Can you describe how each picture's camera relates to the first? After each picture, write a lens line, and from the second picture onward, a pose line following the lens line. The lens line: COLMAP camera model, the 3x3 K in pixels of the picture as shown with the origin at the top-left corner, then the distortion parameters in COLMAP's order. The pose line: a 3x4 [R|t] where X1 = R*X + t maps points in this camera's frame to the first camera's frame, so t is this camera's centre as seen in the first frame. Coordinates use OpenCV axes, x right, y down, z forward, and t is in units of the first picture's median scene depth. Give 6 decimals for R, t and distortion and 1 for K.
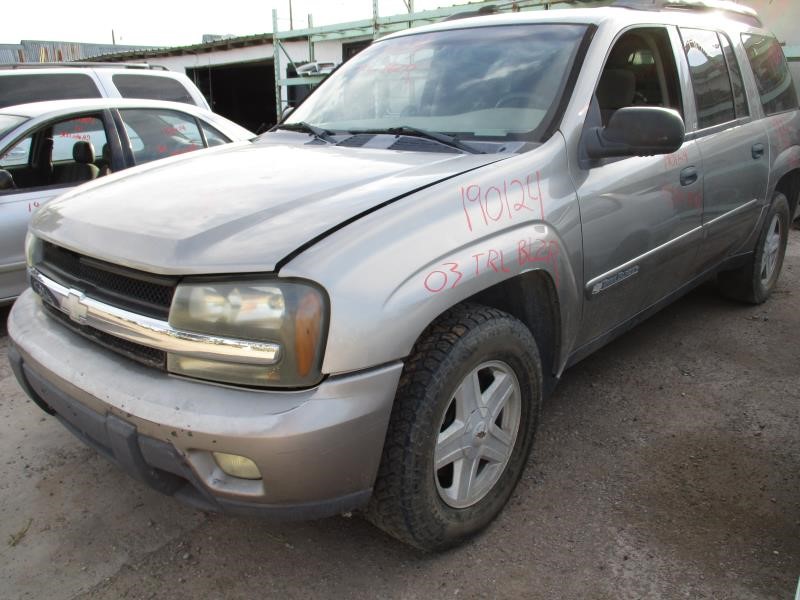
lens RADIAL K [[717.1, 0, 396.7], [0, 717.1, 298.4], [0, 0, 1]] dist [-0.001492, -0.050878]
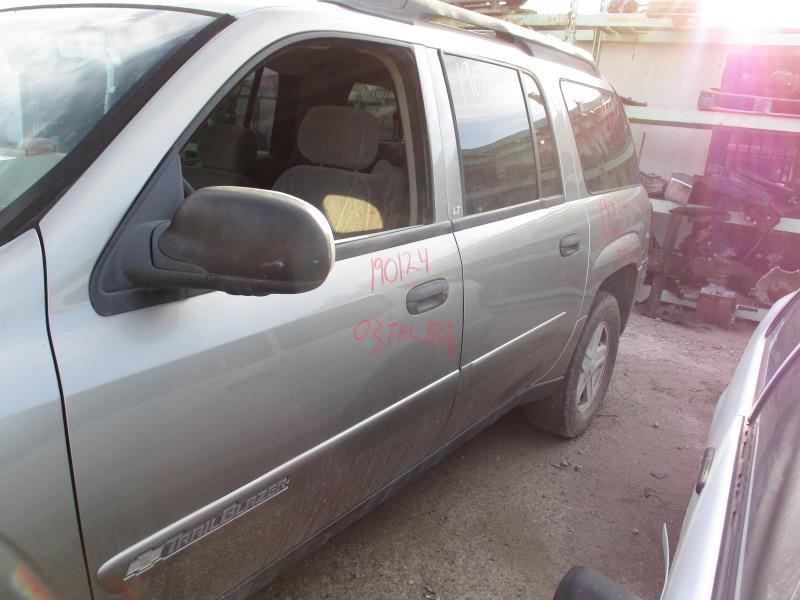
lens RADIAL K [[717.1, 0, 401.9], [0, 717.1, 302.7], [0, 0, 1]] dist [-0.001492, -0.050878]
pose [[0.984759, 0.065422, 0.161153, 0.221125], [-0.060309, 0.997515, -0.036425, -0.108937], [-0.163136, 0.026151, 0.986257, 0.313480]]
